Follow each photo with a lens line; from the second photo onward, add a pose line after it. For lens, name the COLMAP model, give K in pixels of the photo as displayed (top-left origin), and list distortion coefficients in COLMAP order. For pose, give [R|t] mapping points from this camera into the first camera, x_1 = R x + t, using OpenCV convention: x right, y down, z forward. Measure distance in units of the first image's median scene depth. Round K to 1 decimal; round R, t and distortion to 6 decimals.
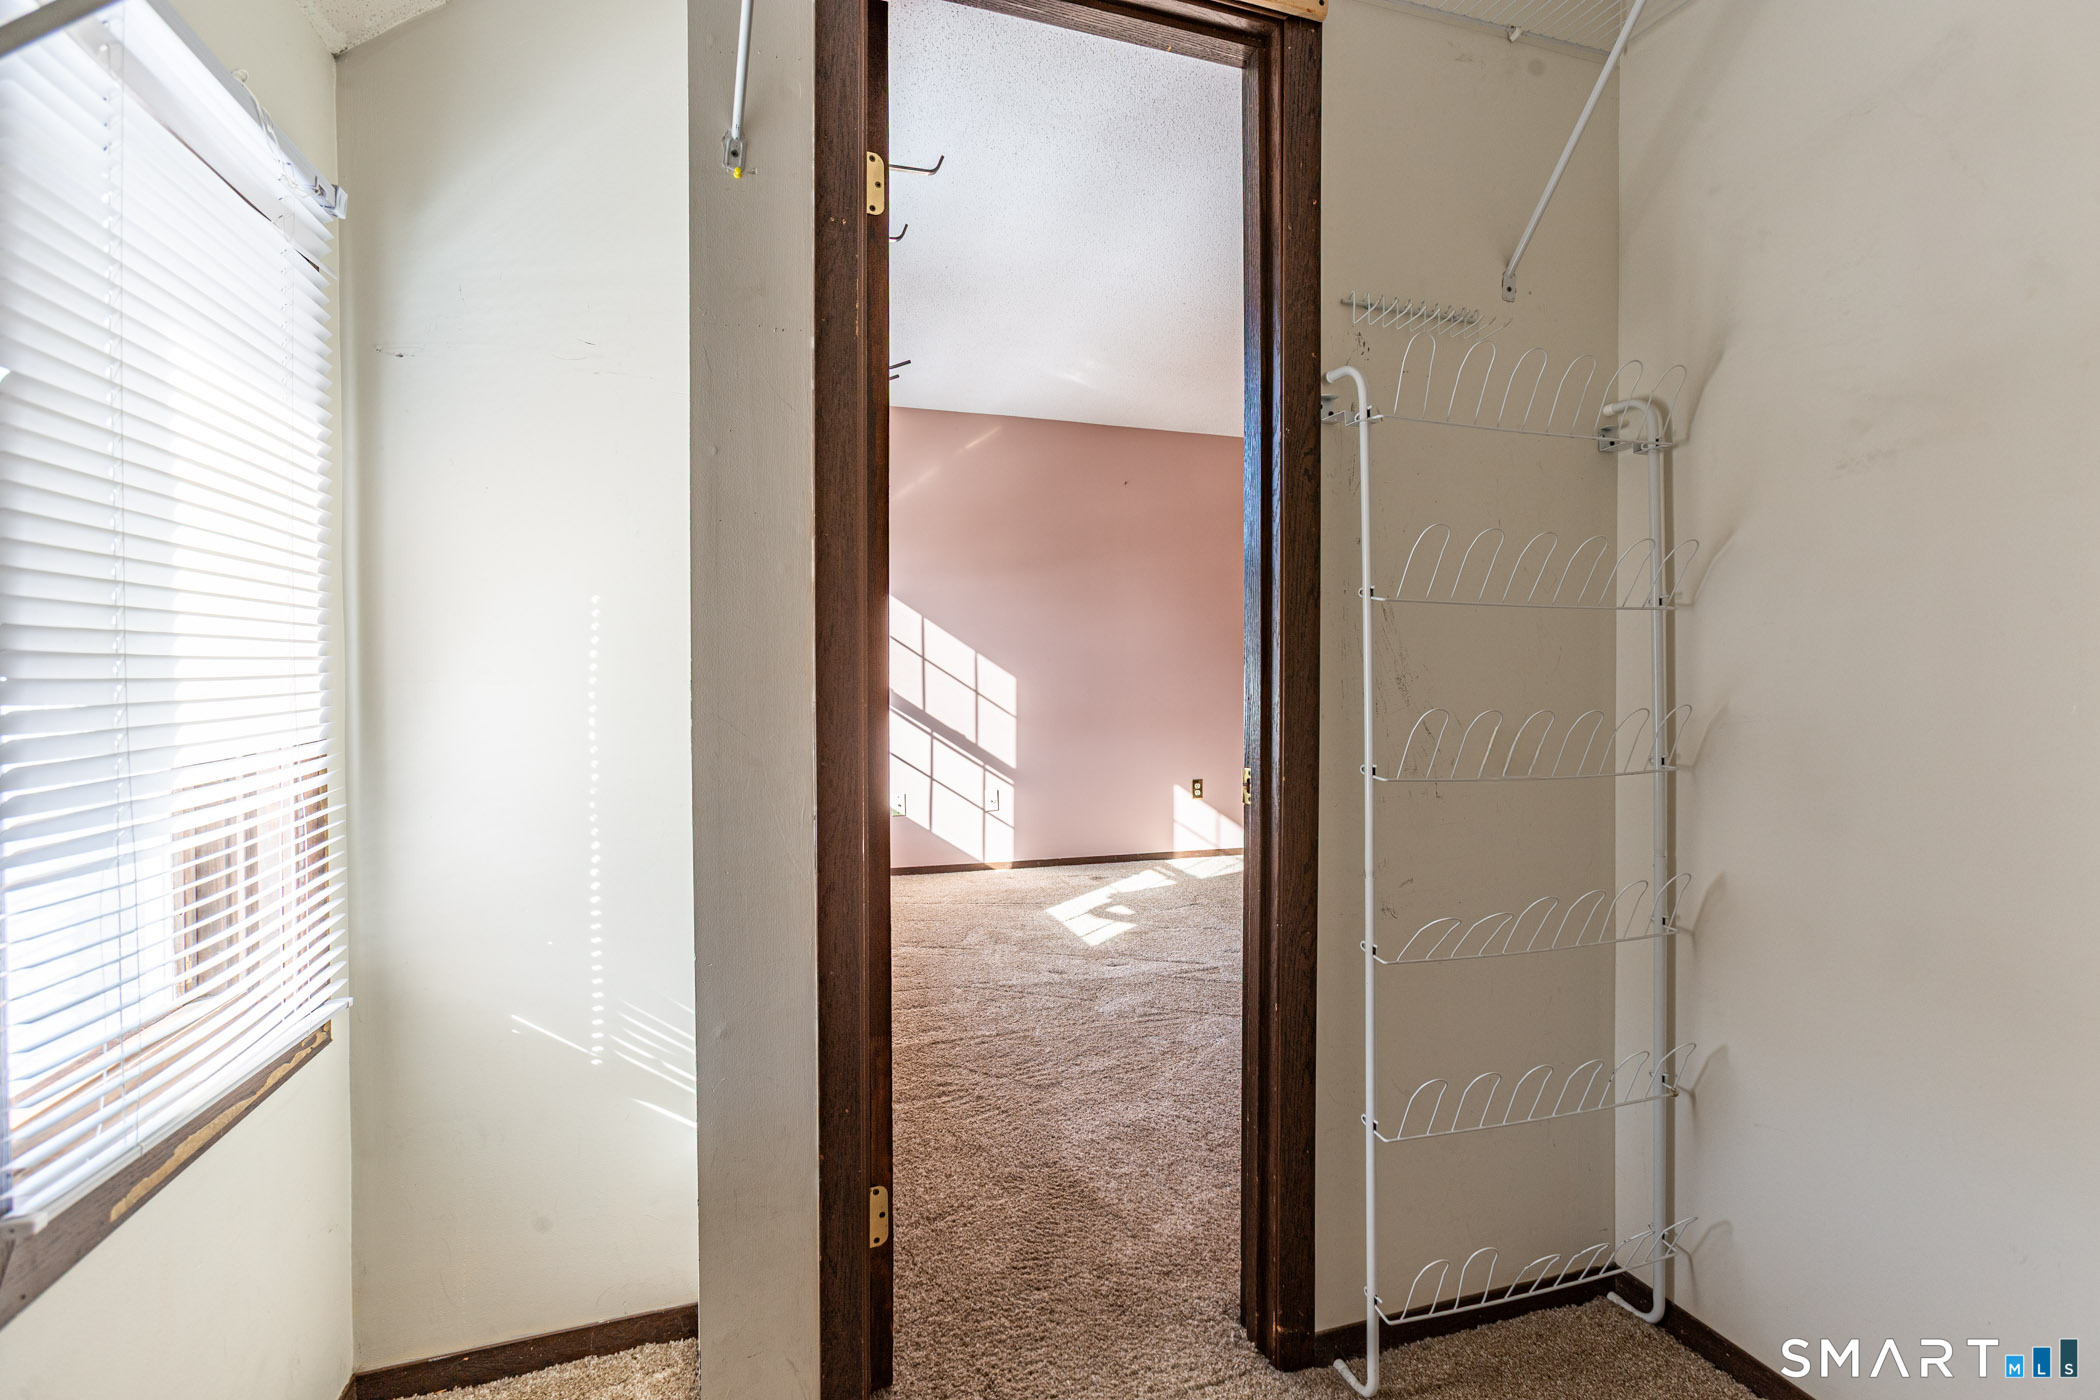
lens RADIAL K [[939.5, 0, 1039.5], [0, 939.5, 675.4], [0, 0, 1]] dist [-0.017498, 0.010141]
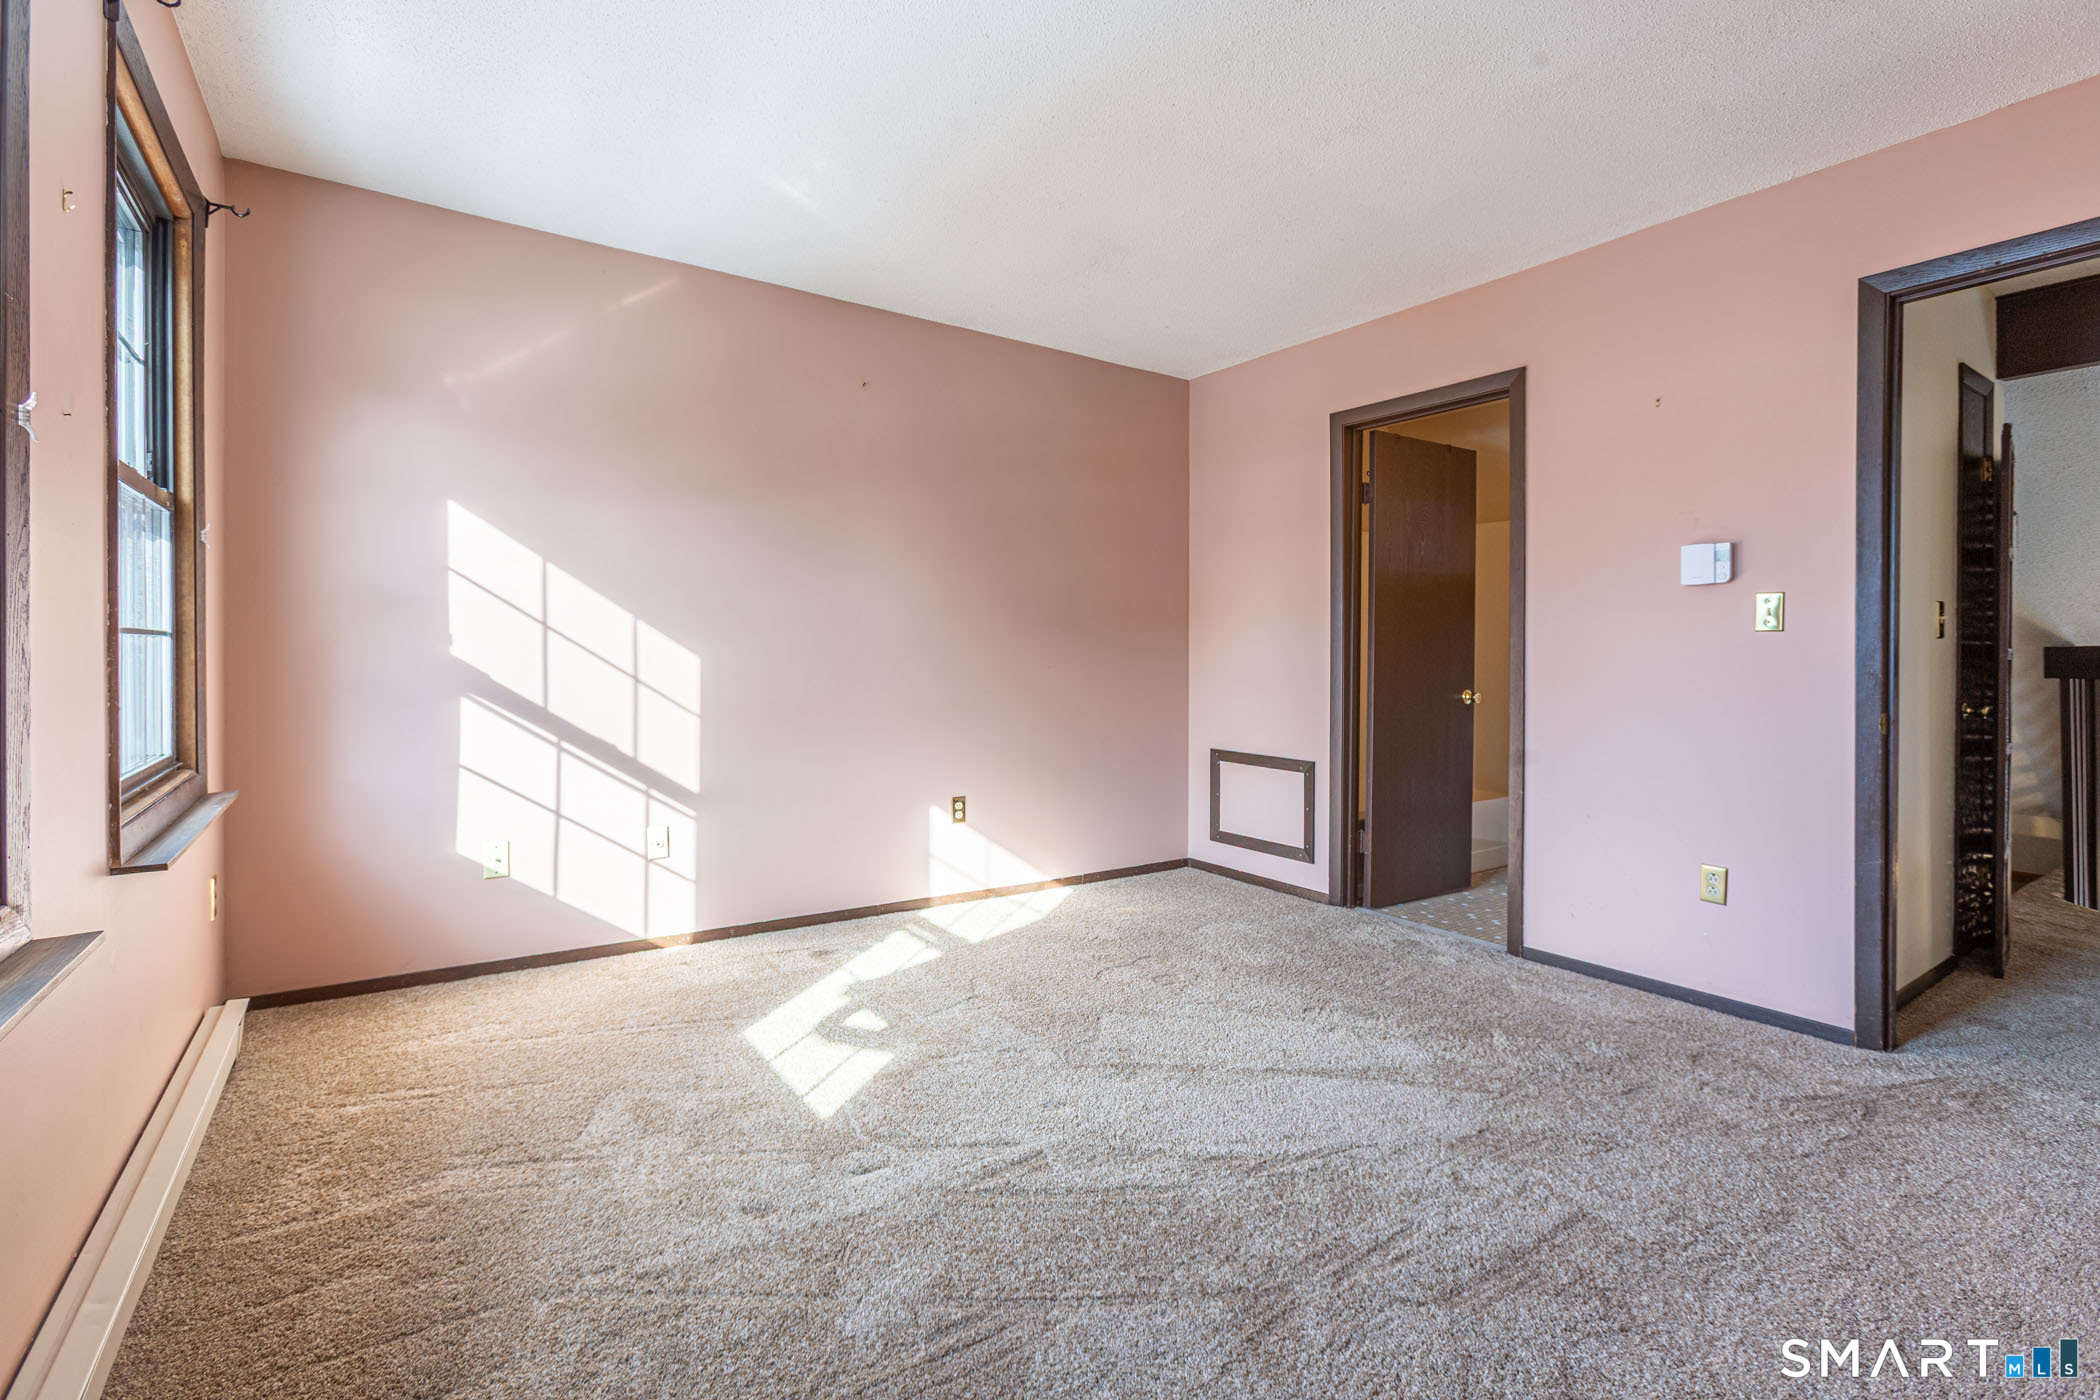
lens RADIAL K [[939.5, 0, 1039.5], [0, 939.5, 675.4], [0, 0, 1]] dist [-0.017498, 0.010141]
pose [[0.954806, 0.005571, 0.297177, 0.008764], [-0.010975, 0.999803, 0.016519, 0.001836], [-0.297026, -0.019034, 0.954680, 0.325526]]
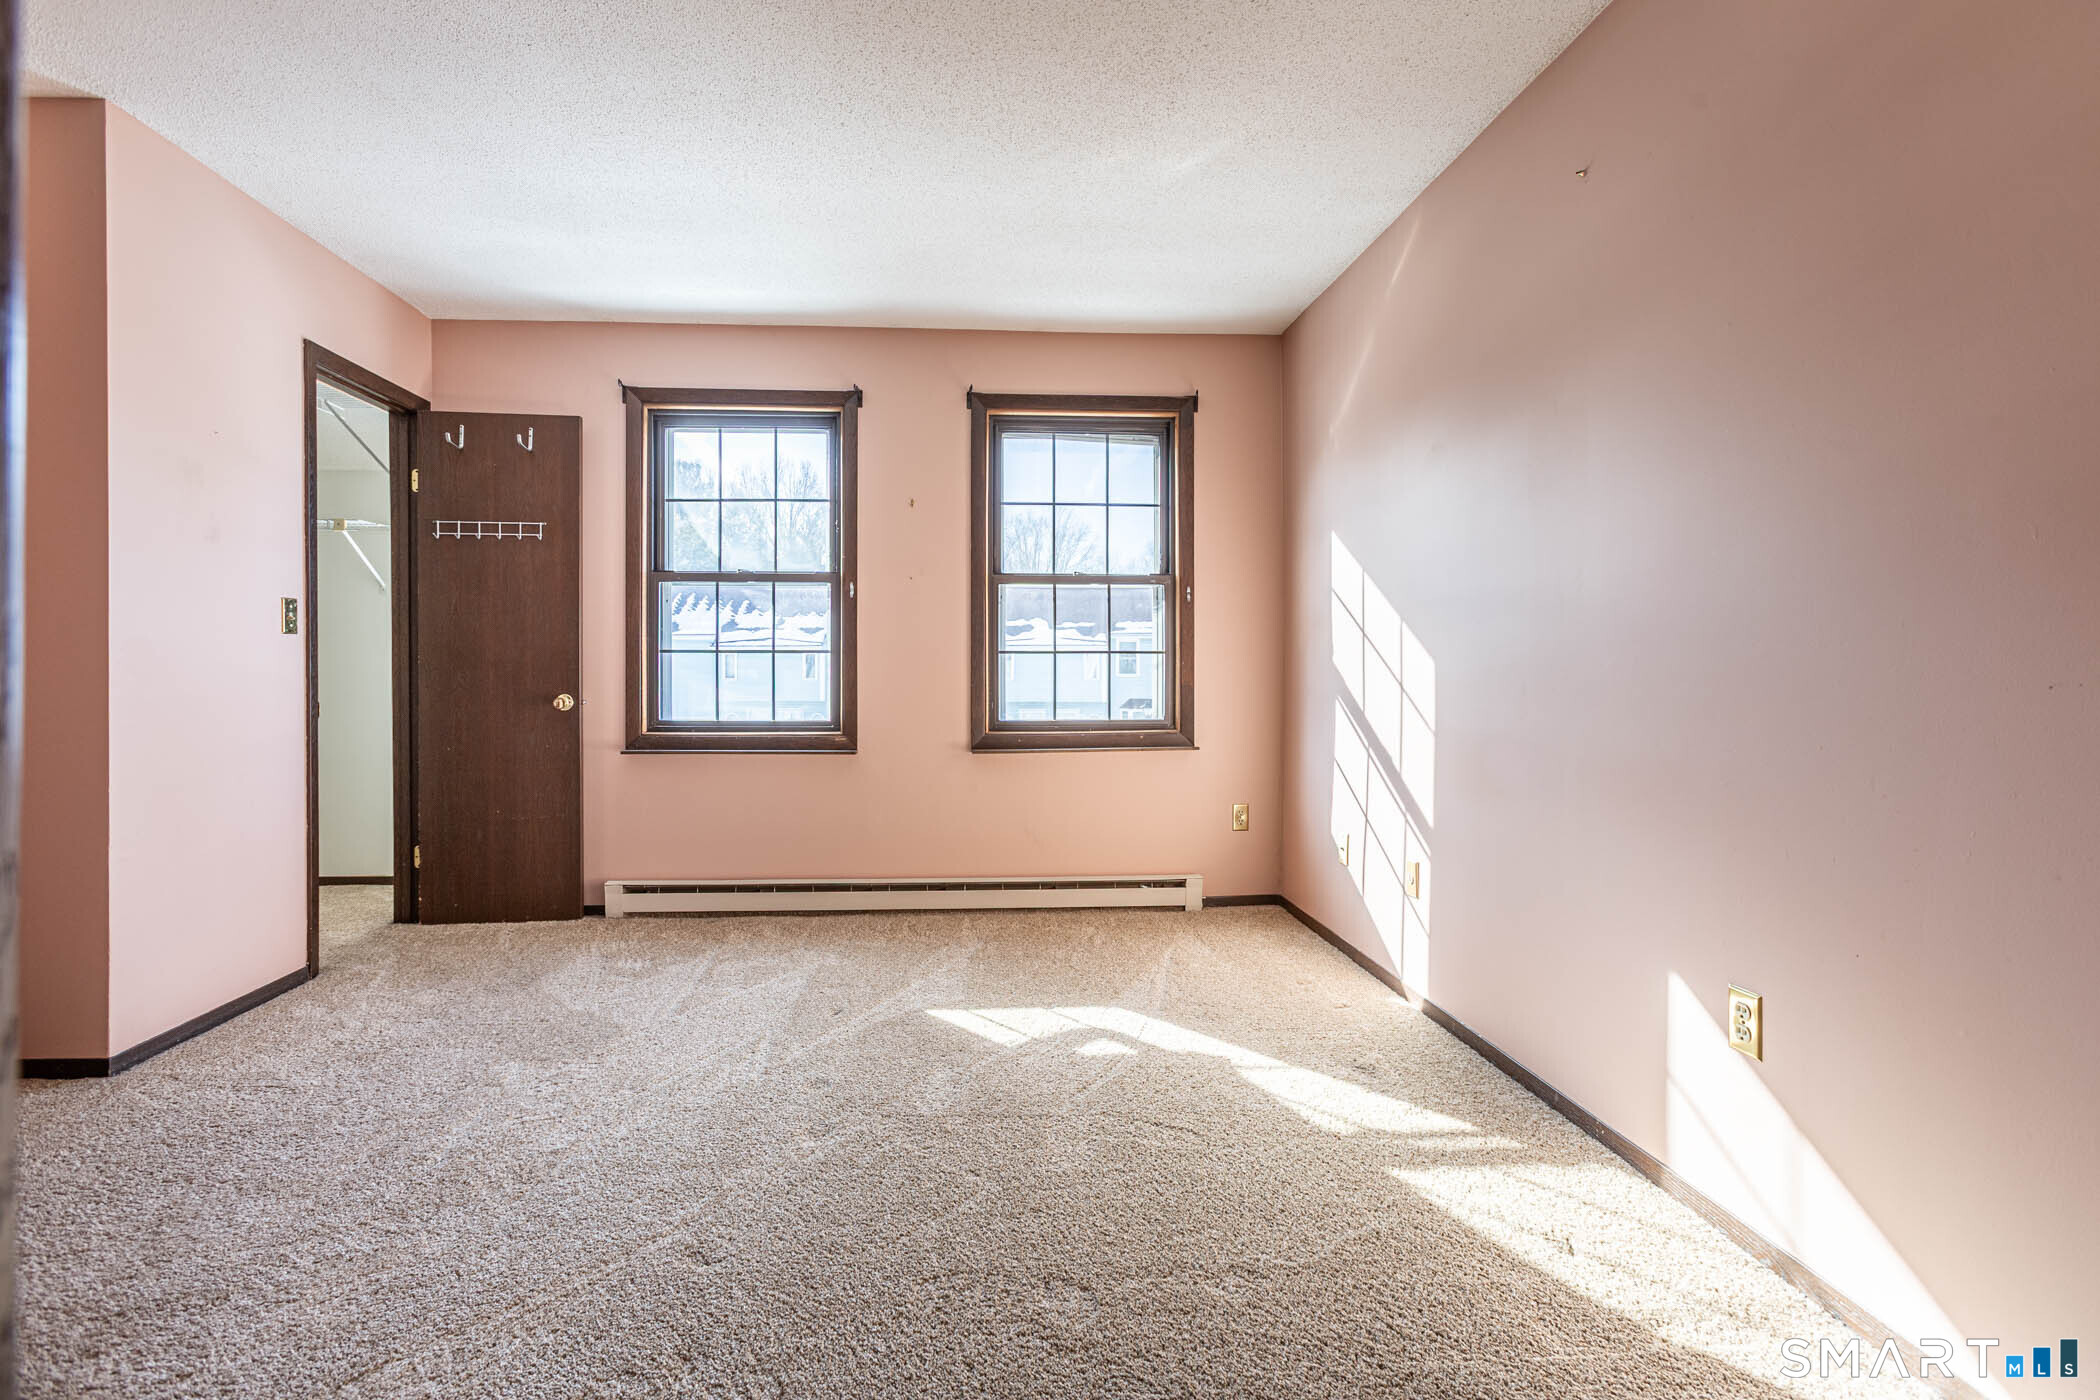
lens RADIAL K [[939.5, 0, 1039.5], [0, 939.5, 675.4], [0, 0, 1]] dist [-0.017498, 0.010141]
pose [[-0.218561, 0.003494, -0.975817, 0.608812], [-0.008523, 0.999949, 0.005489, 0.010525], [0.975786, 0.009516, -0.218520, 0.986934]]
